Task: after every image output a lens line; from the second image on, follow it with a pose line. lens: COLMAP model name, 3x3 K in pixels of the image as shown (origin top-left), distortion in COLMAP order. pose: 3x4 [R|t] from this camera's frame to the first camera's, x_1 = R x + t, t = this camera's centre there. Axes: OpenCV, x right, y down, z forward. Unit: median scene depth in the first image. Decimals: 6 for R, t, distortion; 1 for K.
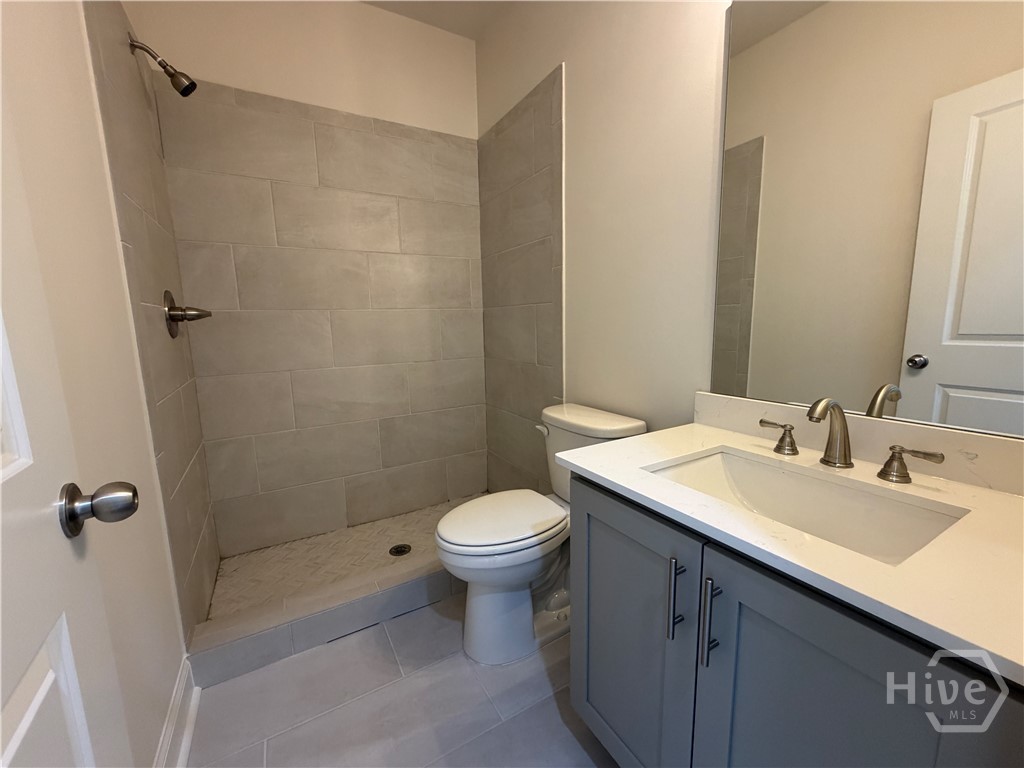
lens RADIAL K [[410.5, 0, 512.3], [0, 410.5, 383.5], [0, 0, 1]] dist [0.003413, -0.000441]
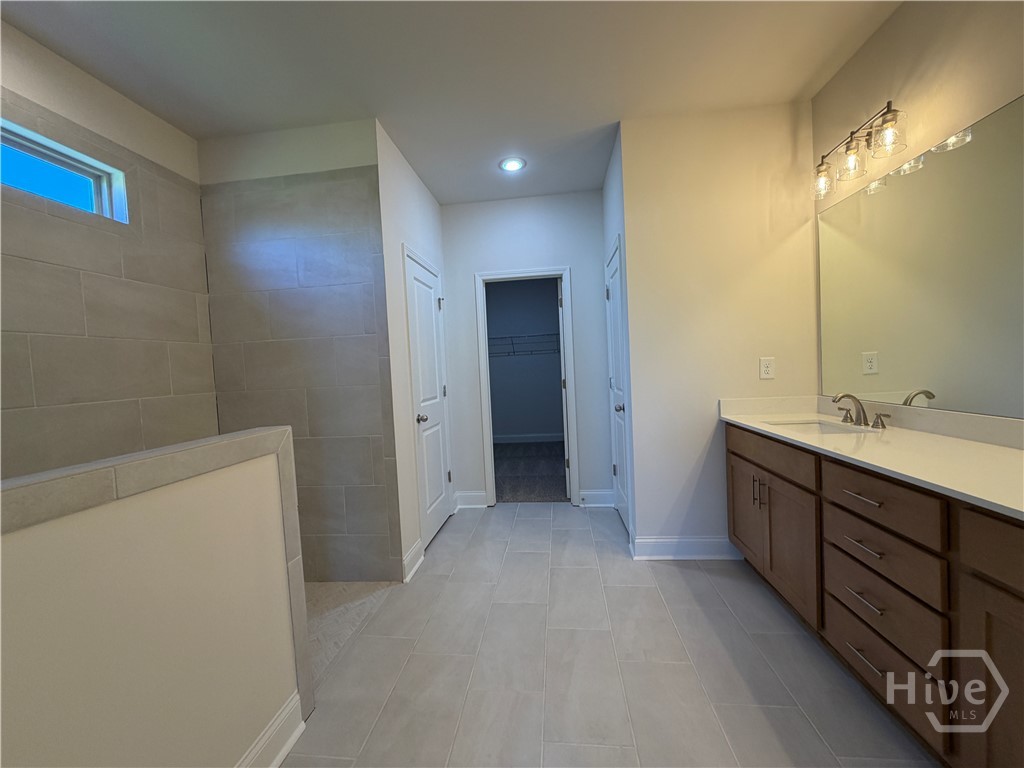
lens RADIAL K [[410.5, 0, 513.4], [0, 410.5, 385.6], [0, 0, 1]] dist [0.003413, -0.000441]
pose [[0.808336, -0.007648, -0.588672, 0.522873], [-0.045744, 0.996077, -0.075755, 0.218979], [0.586942, 0.088164, 0.804814, -1.692585]]
